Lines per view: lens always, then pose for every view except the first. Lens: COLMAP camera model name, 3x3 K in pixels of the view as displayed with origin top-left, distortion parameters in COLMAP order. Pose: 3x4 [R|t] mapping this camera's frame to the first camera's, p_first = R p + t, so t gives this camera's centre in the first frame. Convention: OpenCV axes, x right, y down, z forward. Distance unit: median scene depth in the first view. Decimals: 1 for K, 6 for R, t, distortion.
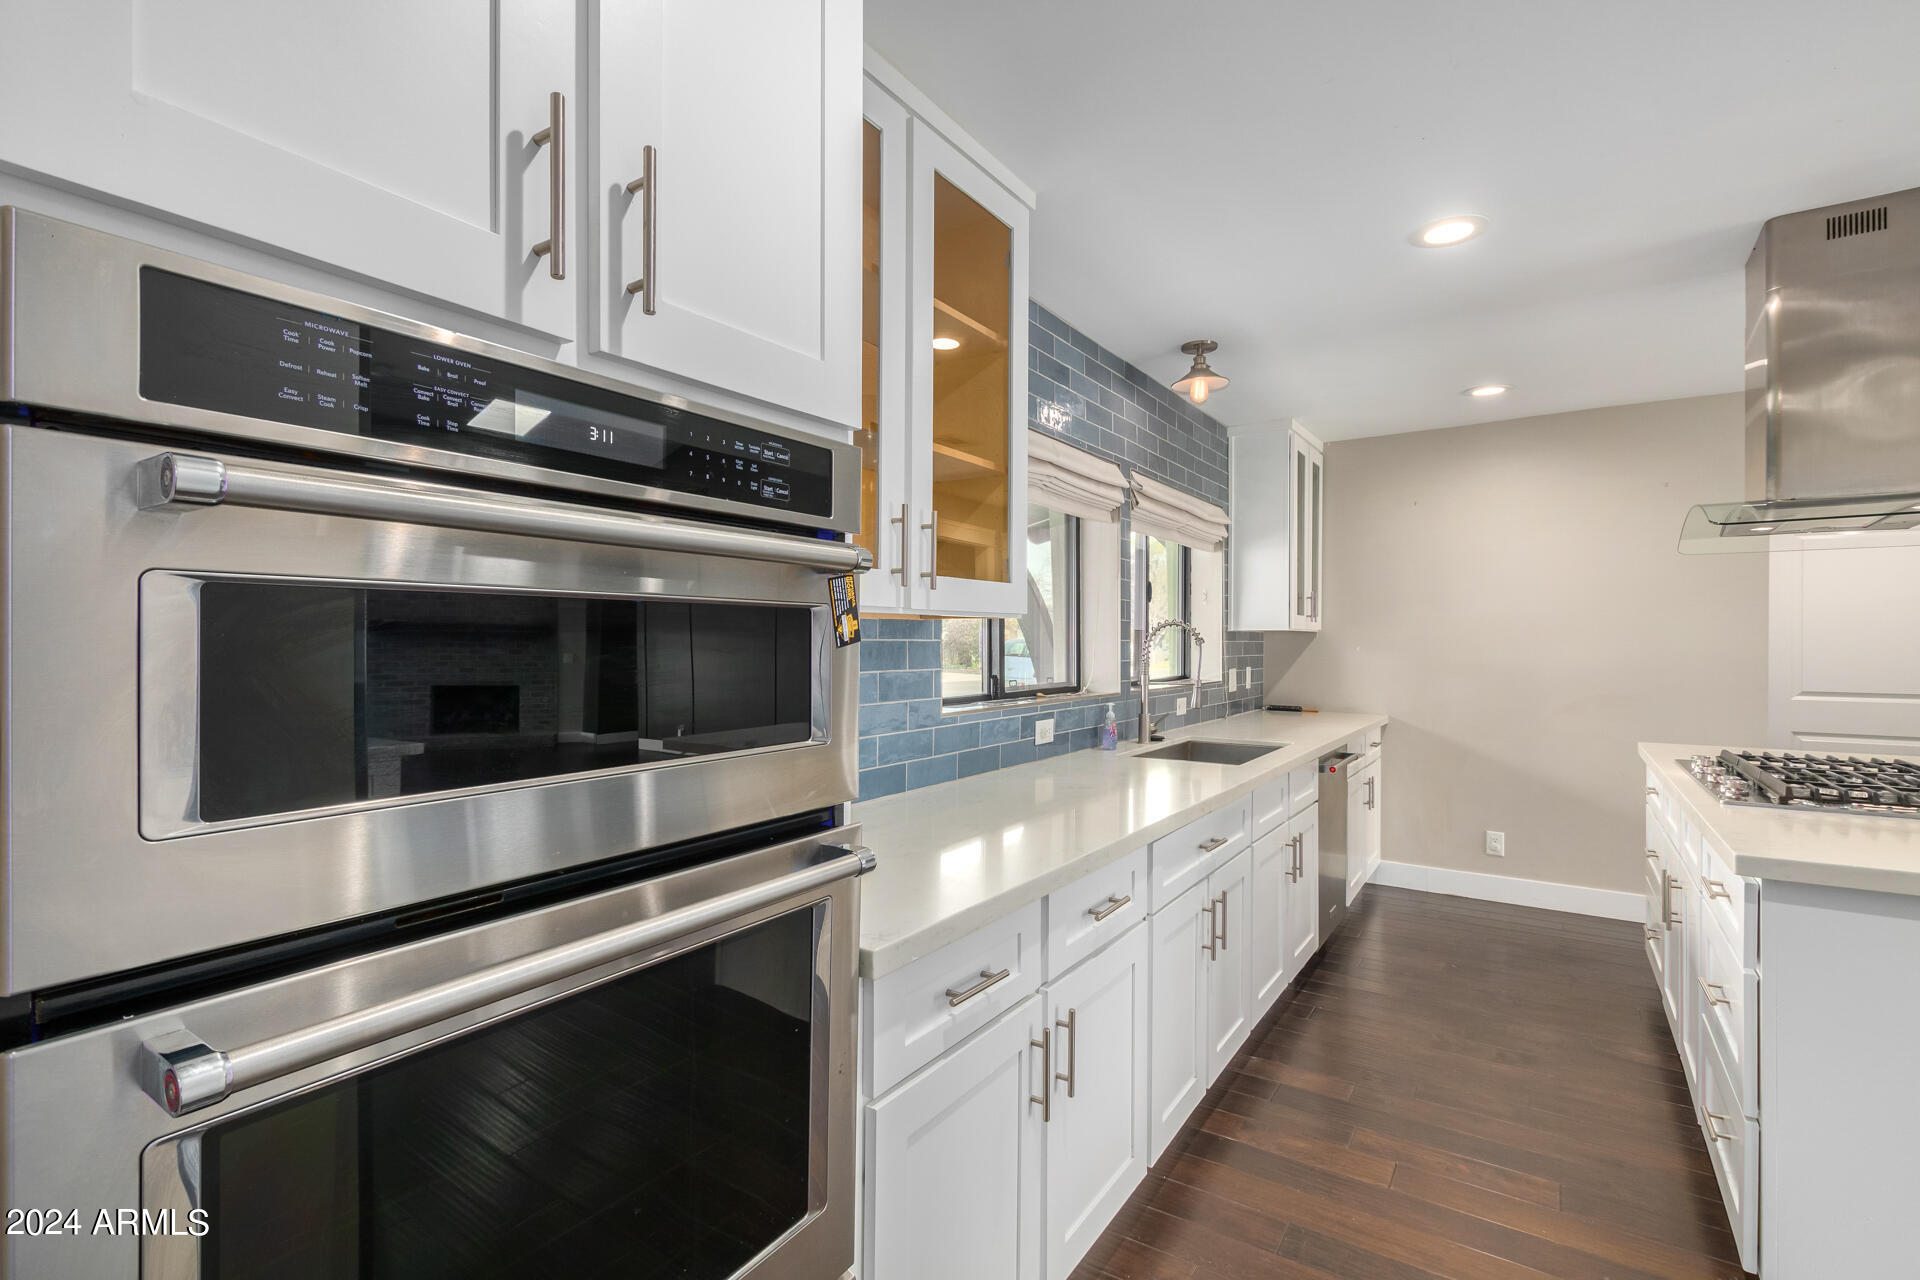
lens RADIAL K [[884.9, 0, 952.5], [0, 884.9, 650.1], [0, 0, 1]] dist [0.002436, 0.000148]
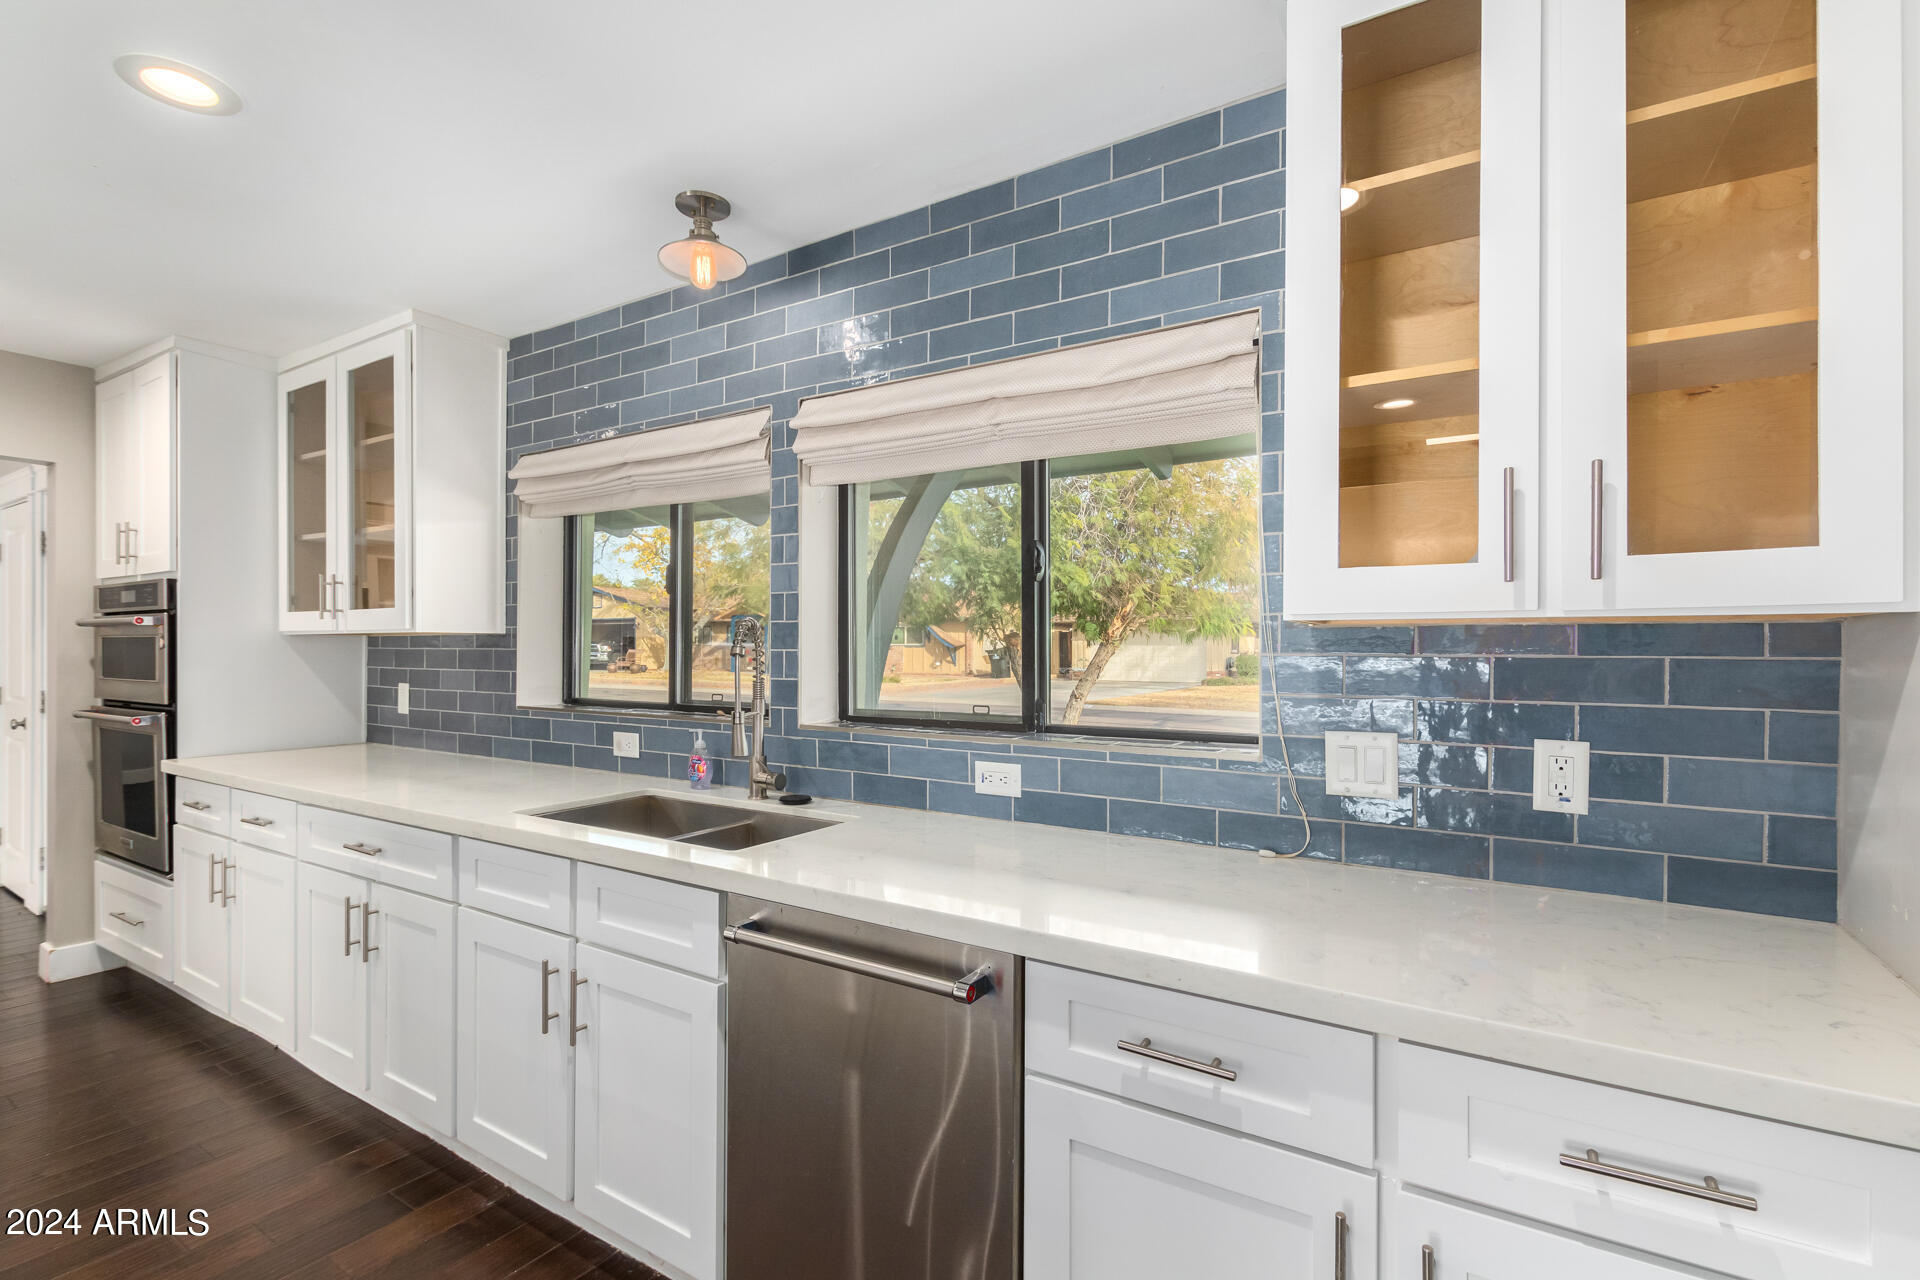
lens RADIAL K [[884.9, 0, 952.5], [0, 884.9, 650.1], [0, 0, 1]] dist [0.002436, 0.000148]
pose [[0.030677, 0.003105, -0.999525, 1.164617], [-0.013308, 0.999908, 0.002697, -0.018756], [0.999441, 0.013219, 0.030715, 1.434423]]
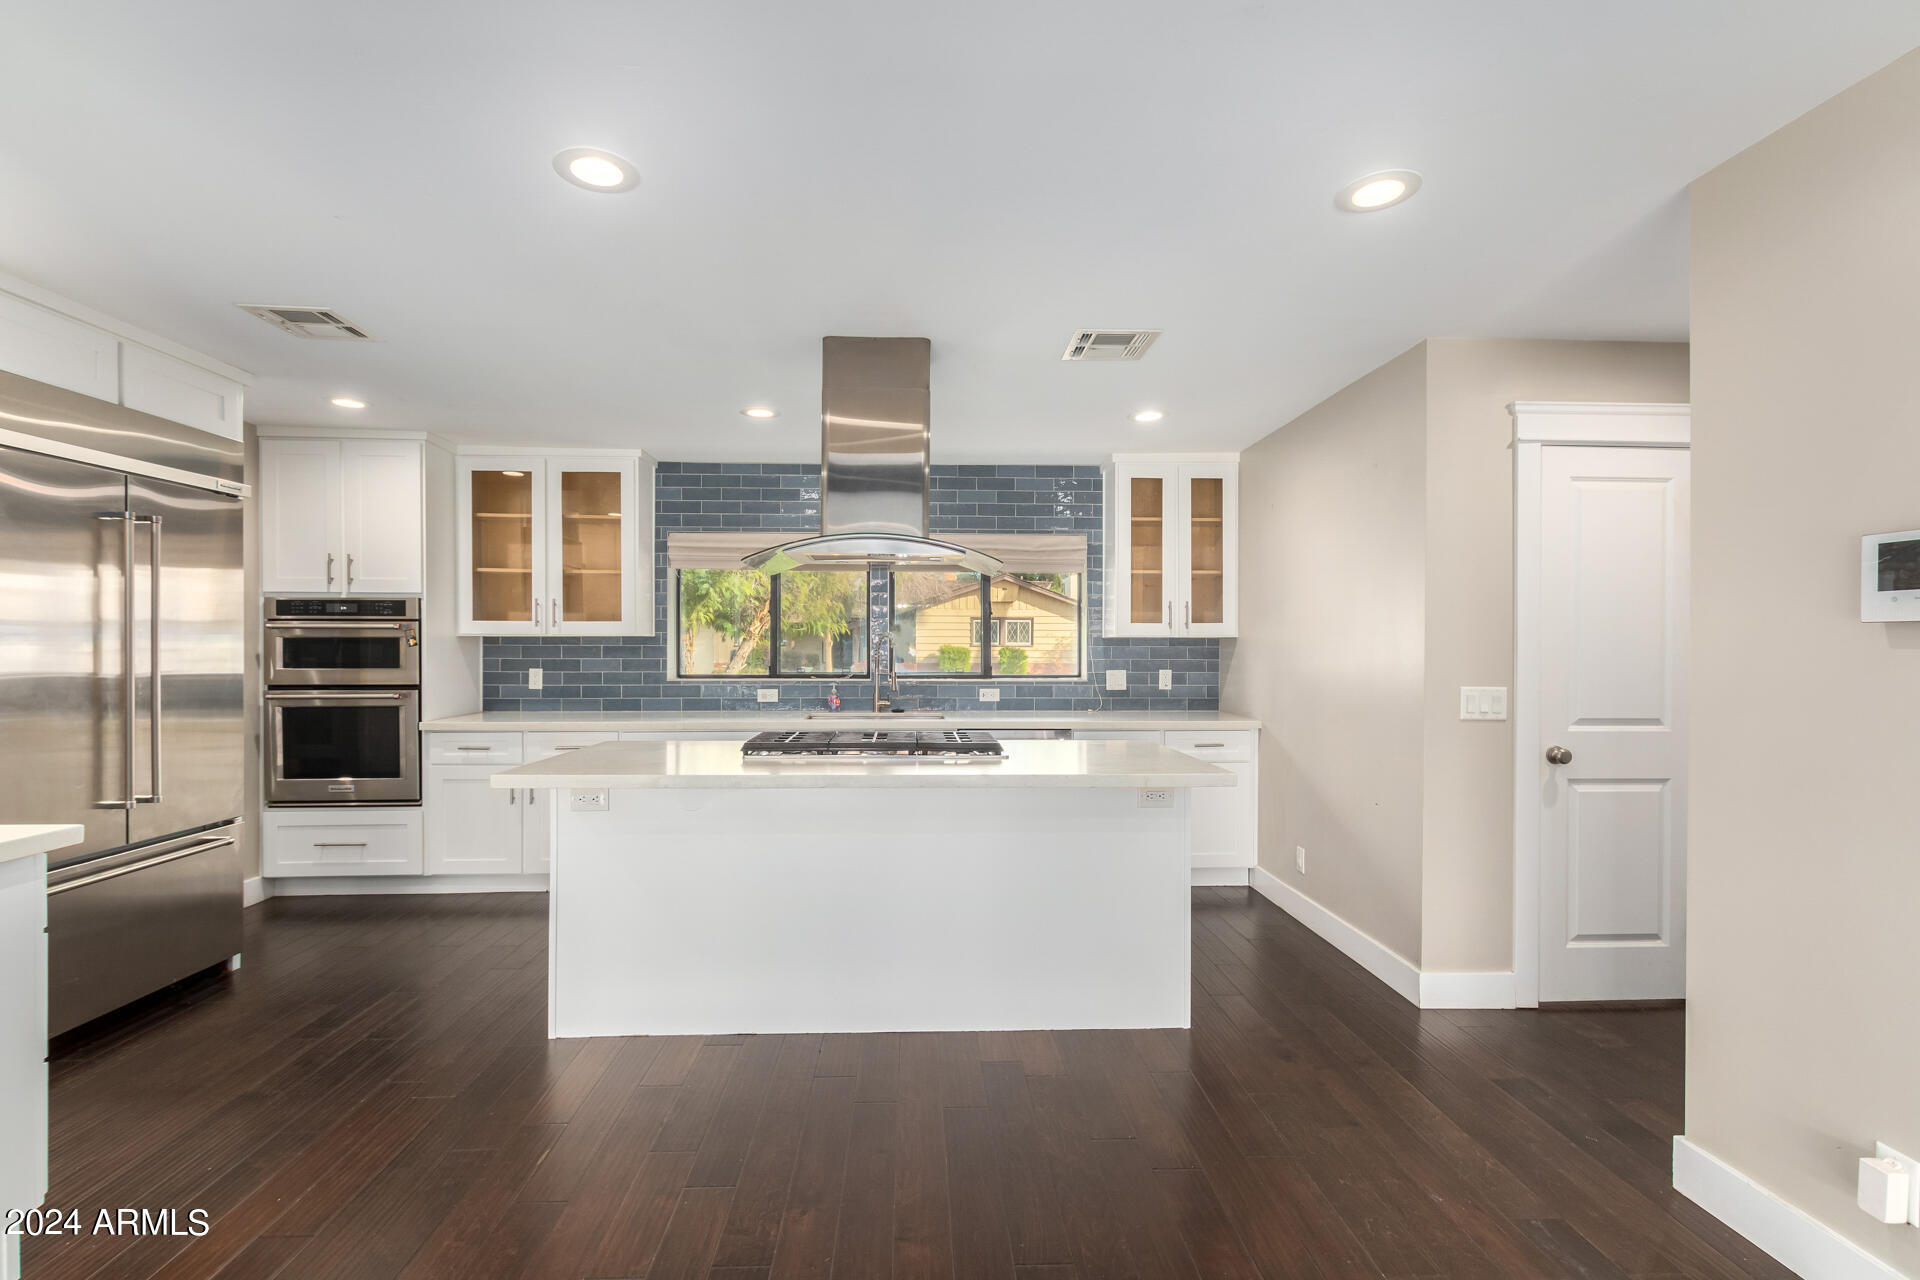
lens RADIAL K [[884.9, 0, 952.5], [0, 884.9, 650.1], [0, 0, 1]] dist [0.002436, 0.000148]
pose [[0.604330, 0.008234, -0.796692, 1.946341], [-0.010481, 0.999942, 0.002384, -0.010577], [0.796665, 0.006910, 0.604381, 0.210133]]
